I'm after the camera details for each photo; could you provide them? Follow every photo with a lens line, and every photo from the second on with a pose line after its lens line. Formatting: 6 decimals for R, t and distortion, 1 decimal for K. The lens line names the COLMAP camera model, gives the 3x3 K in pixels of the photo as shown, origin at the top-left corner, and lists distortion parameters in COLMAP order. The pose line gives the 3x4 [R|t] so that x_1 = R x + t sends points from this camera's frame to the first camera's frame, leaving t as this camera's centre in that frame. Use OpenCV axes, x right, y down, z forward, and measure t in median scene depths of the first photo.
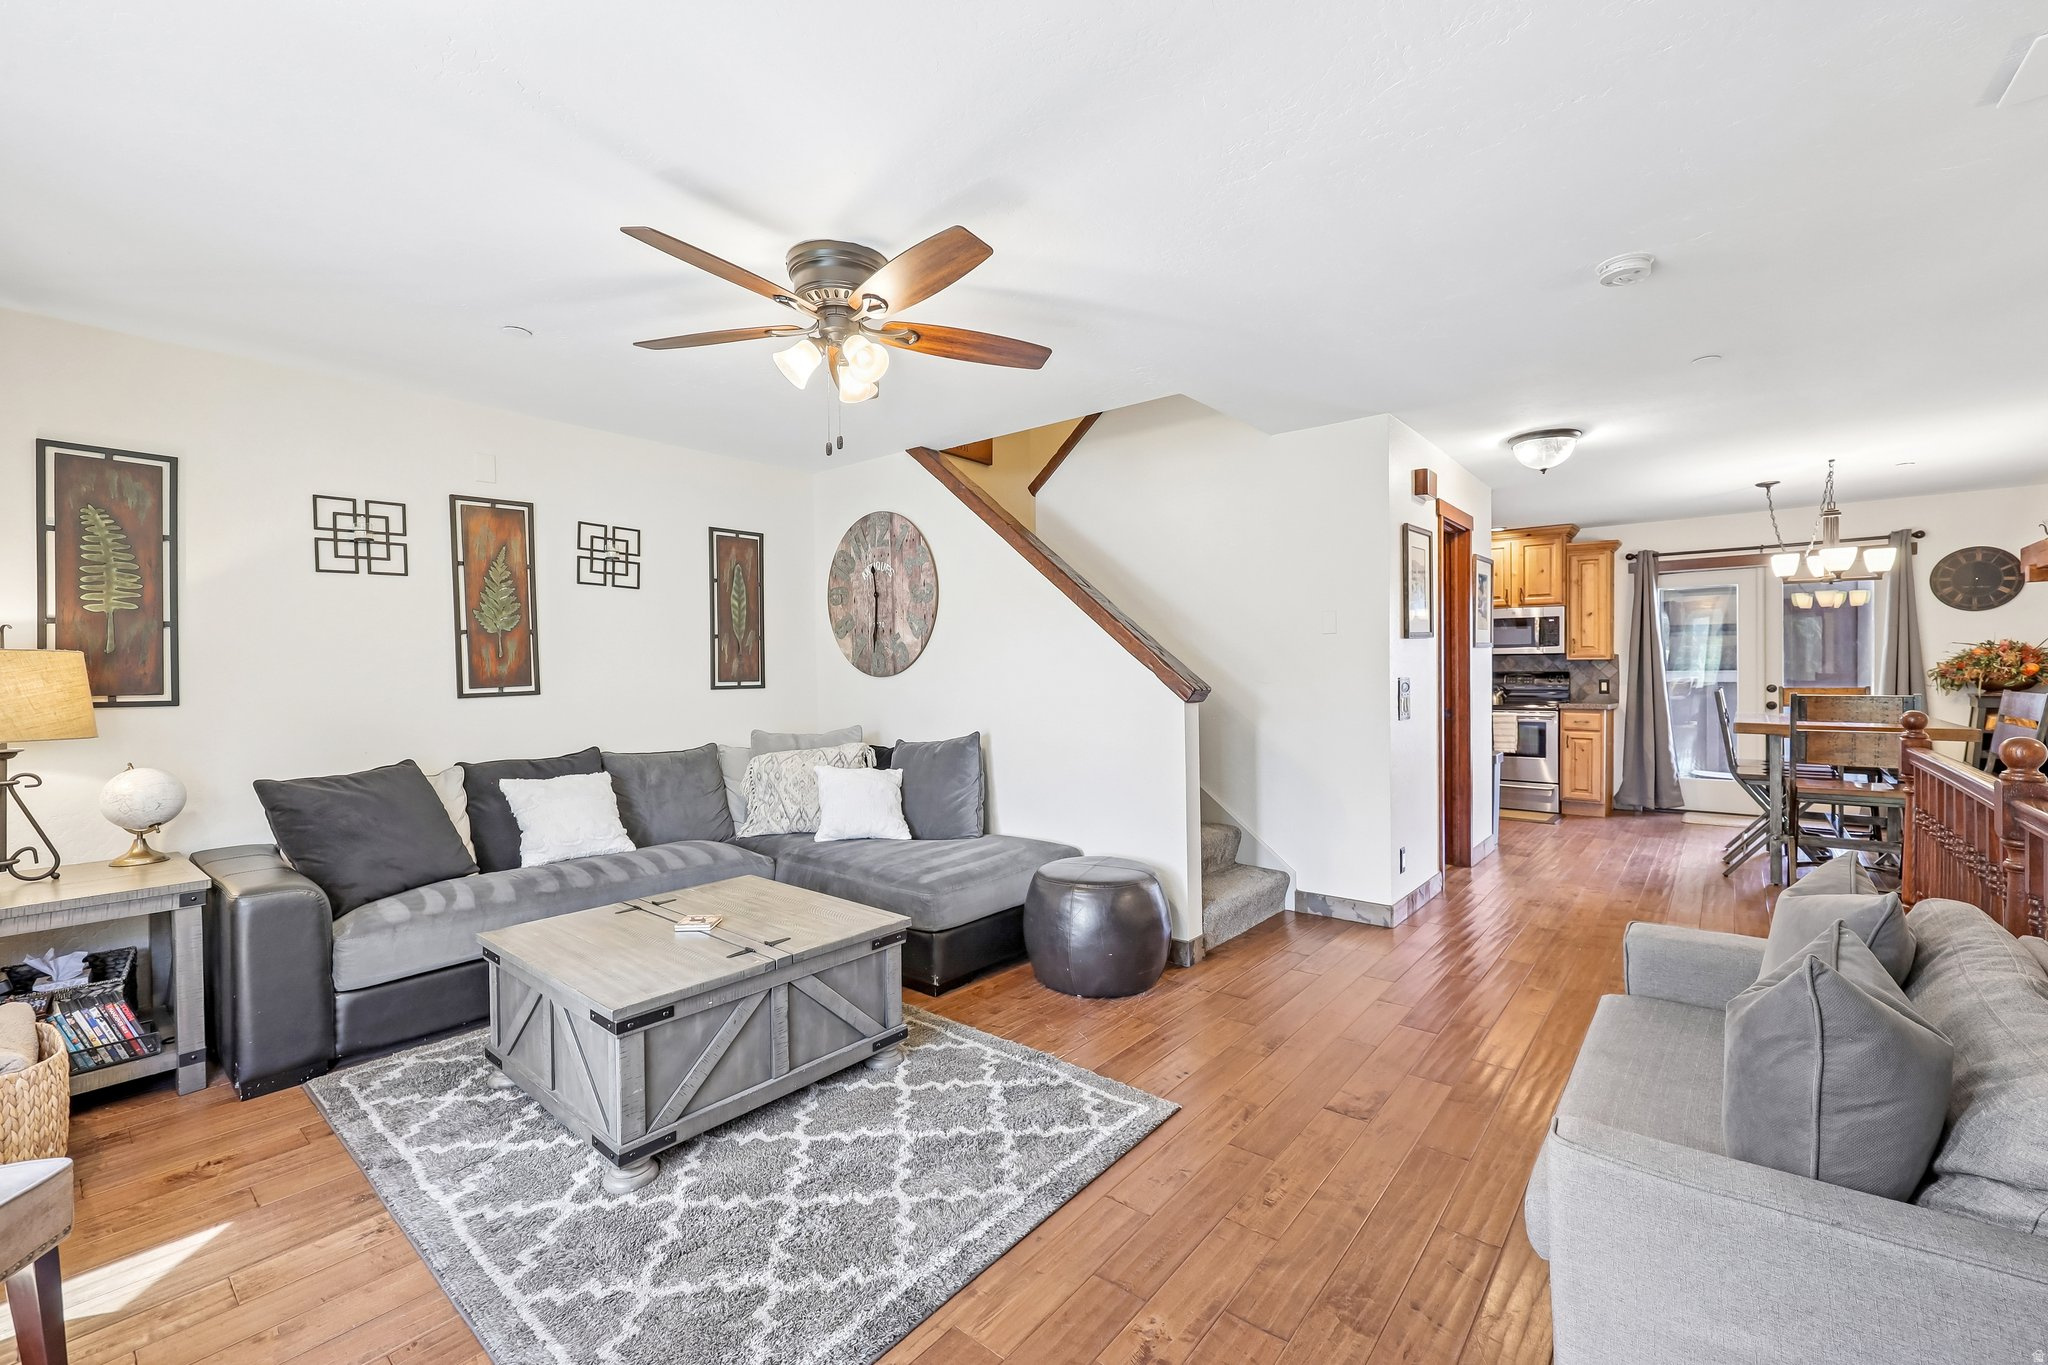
lens RADIAL K [[835.4, 0, 1038.8], [0, 835.4, 669.7], [0, 0, 1]] dist [0.000673, 0.000030]
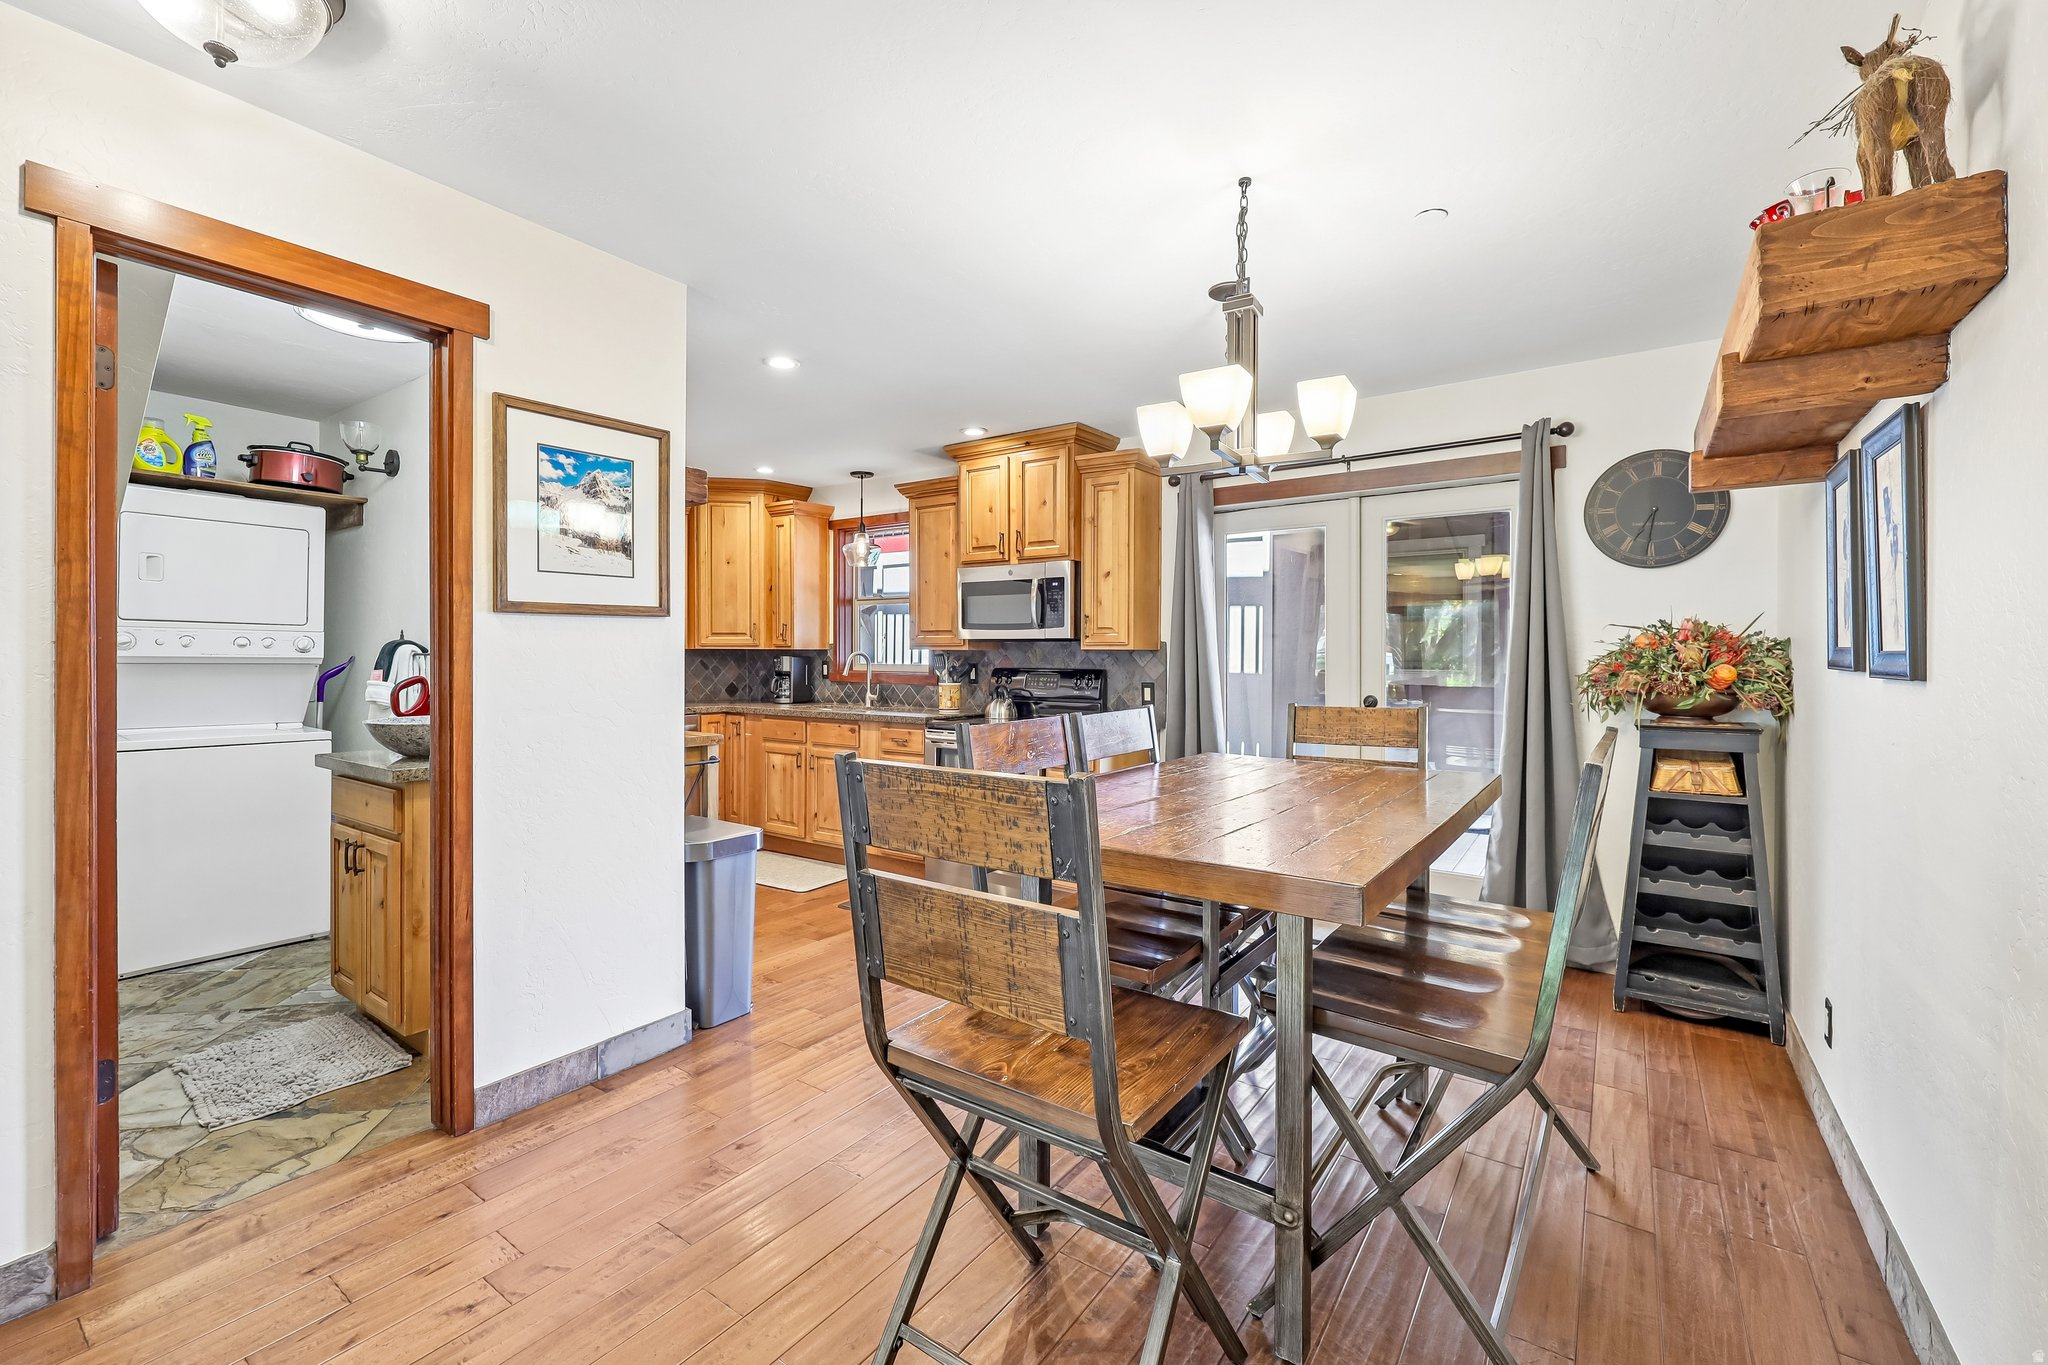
lens RADIAL K [[837.1, 0, 1032.9], [0, 837.1, 655.3], [0, 0, 1]] dist [0.002636, 0.000045]
pose [[0.996555, 0.011017, 0.082205, 0.561640], [-0.010799, 0.999937, -0.003098, -0.005654], [-0.082234, 0.002200, 0.996611, 0.406301]]
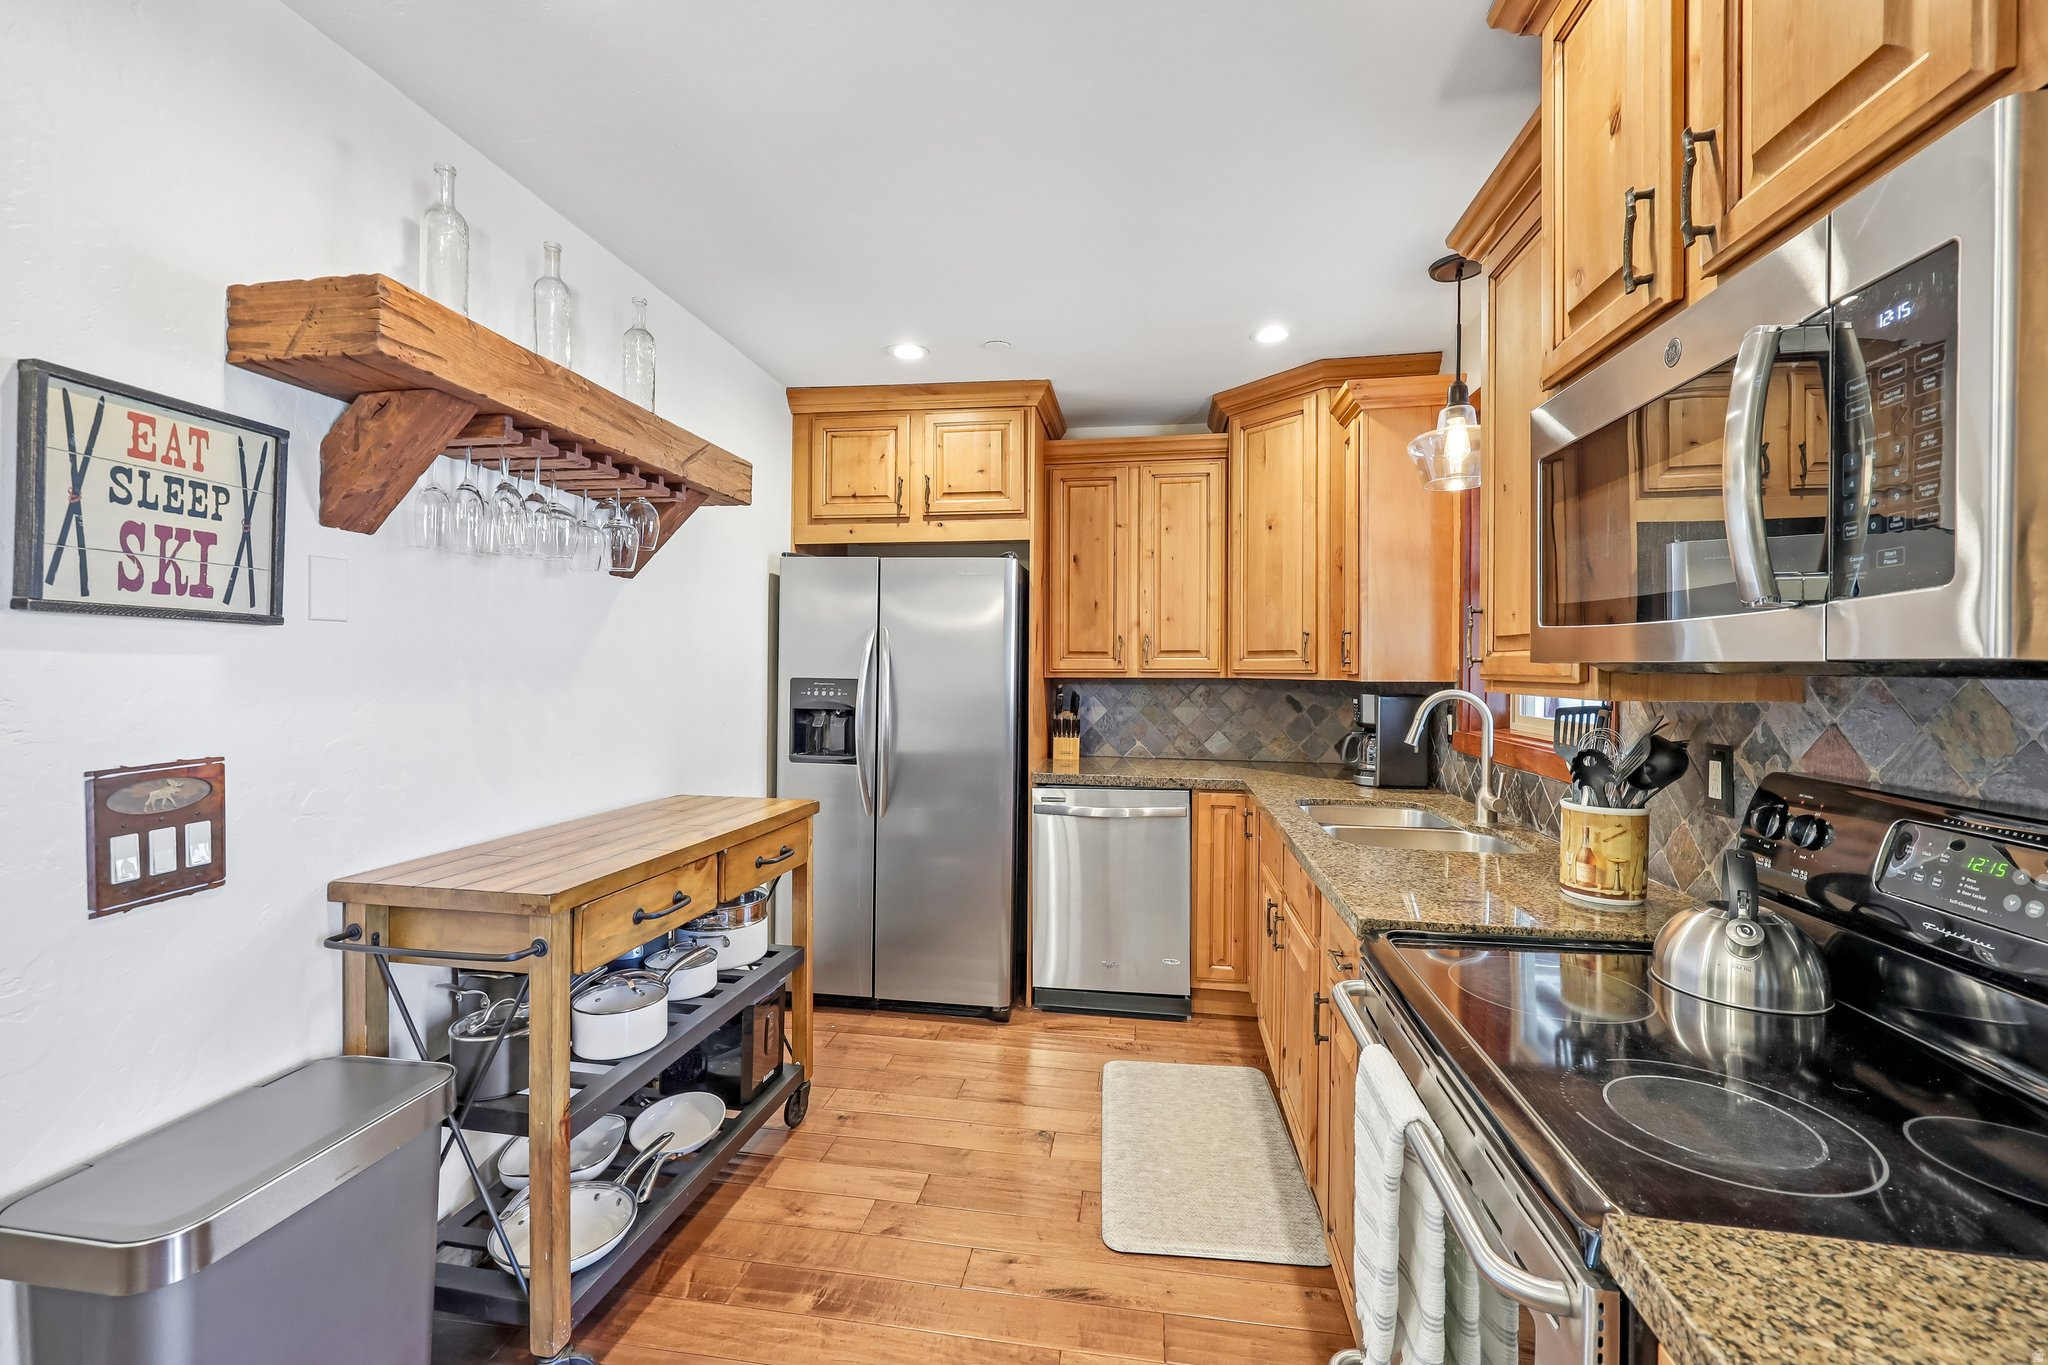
lens RADIAL K [[835.4, 0, 1038.8], [0, 835.4, 669.7], [0, 0, 1]] dist [0.000673, 0.000030]
pose [[0.521934, 0.017542, -0.852805, 0.660171], [-0.017067, 0.999803, 0.010121, -0.018457], [0.852815, 0.009272, 0.522131, 0.888415]]
